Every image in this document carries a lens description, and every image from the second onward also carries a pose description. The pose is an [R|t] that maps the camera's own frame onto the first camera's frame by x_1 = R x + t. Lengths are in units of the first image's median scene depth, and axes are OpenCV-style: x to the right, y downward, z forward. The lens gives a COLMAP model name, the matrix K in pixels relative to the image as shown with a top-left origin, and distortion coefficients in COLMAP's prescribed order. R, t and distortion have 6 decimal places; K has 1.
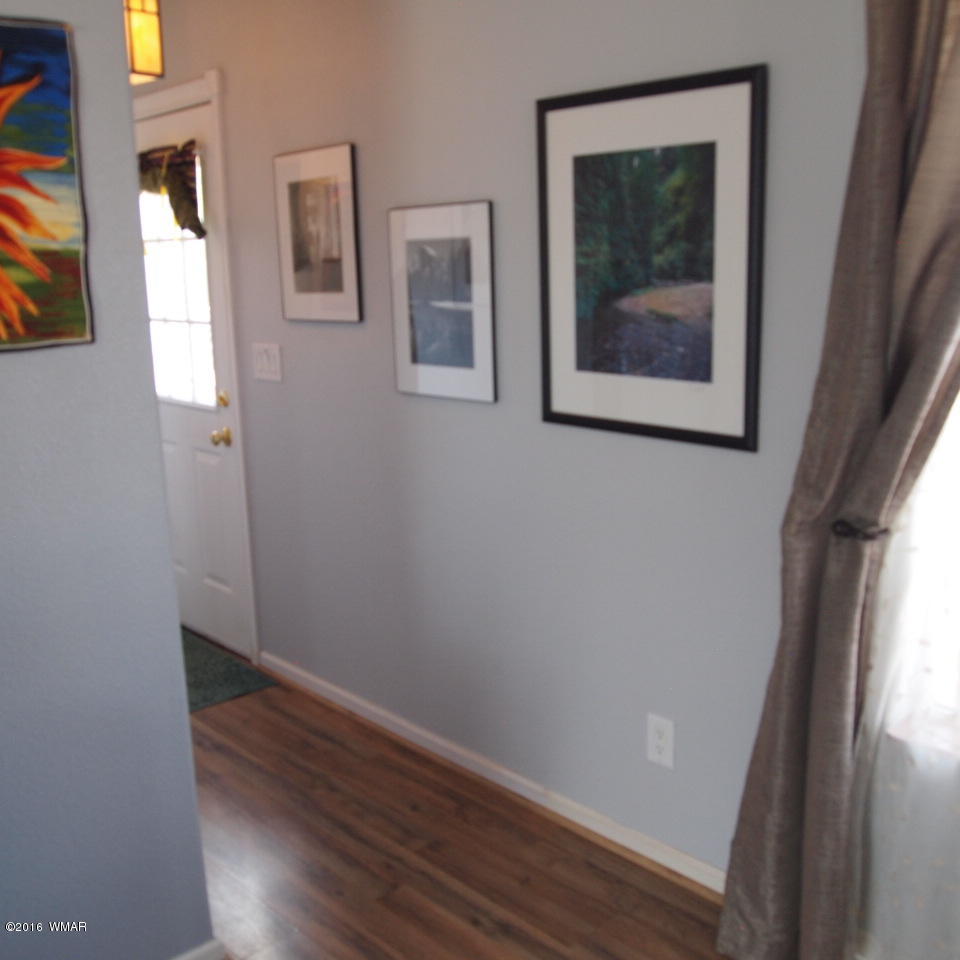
lens RADIAL K [[1037.0, 0, 480.0], [0, 1037.0, 480.0], [0, 0, 1]] dist [-0.061837, 0.015591]
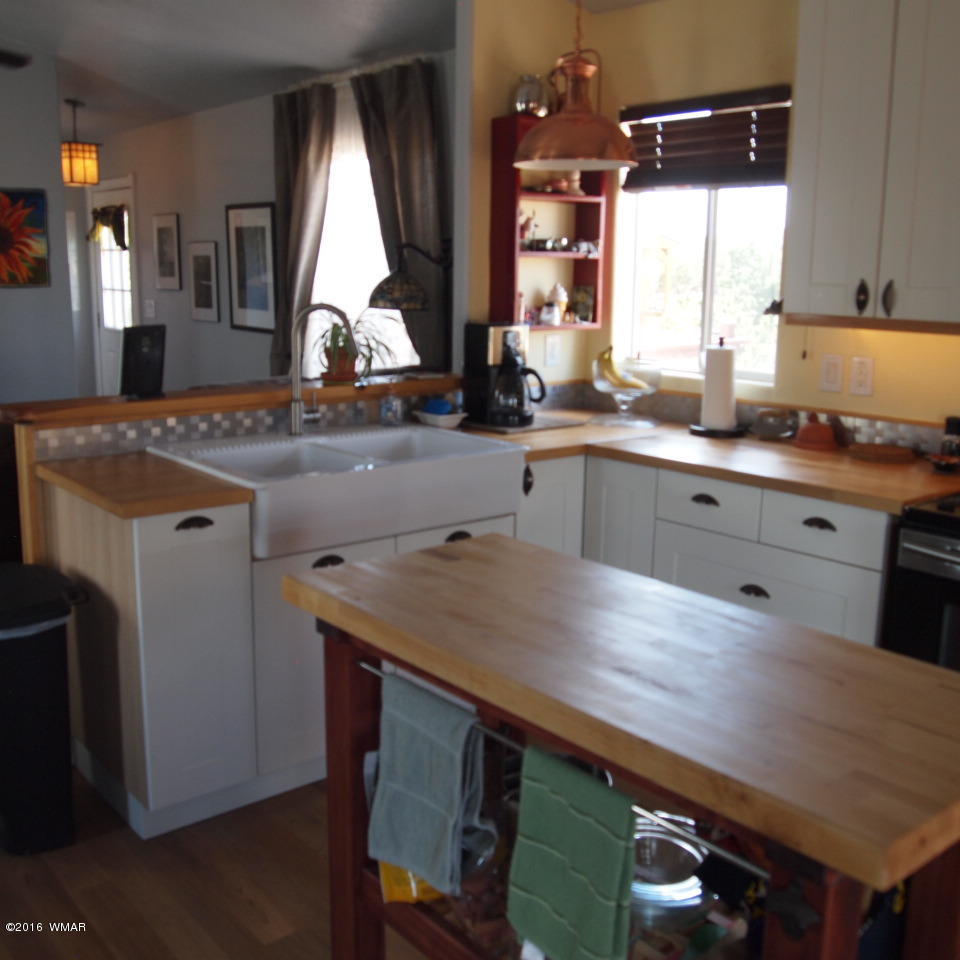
lens RADIAL K [[1037.0, 0, 480.0], [0, 1037.0, 480.0], [0, 0, 1]] dist [-0.061837, 0.015591]
pose [[0.997939, 0.046417, -0.044299, 0.699839], [-0.046659, 0.998901, -0.004440, 0.260212], [0.044044, 0.006497, 0.999008, -1.315069]]
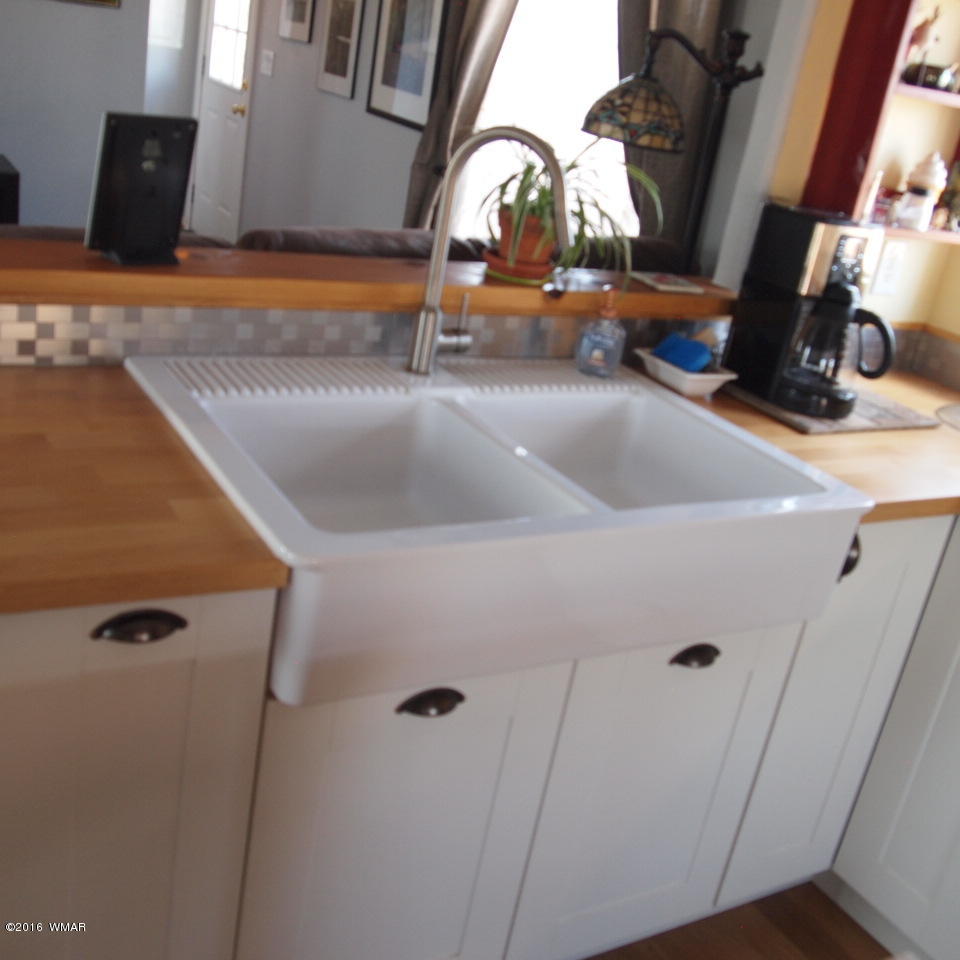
lens RADIAL K [[1130.5, 0, 468.1], [0, 1130.5, 478.6], [0, 0, 1]] dist [-0.033652, -0.022401]
pose [[0.956554, 0.255329, -0.140756, 0.582589], [-0.230905, 0.958194, 0.168959, 0.159265], [0.178012, -0.129117, 0.975521, -0.835929]]
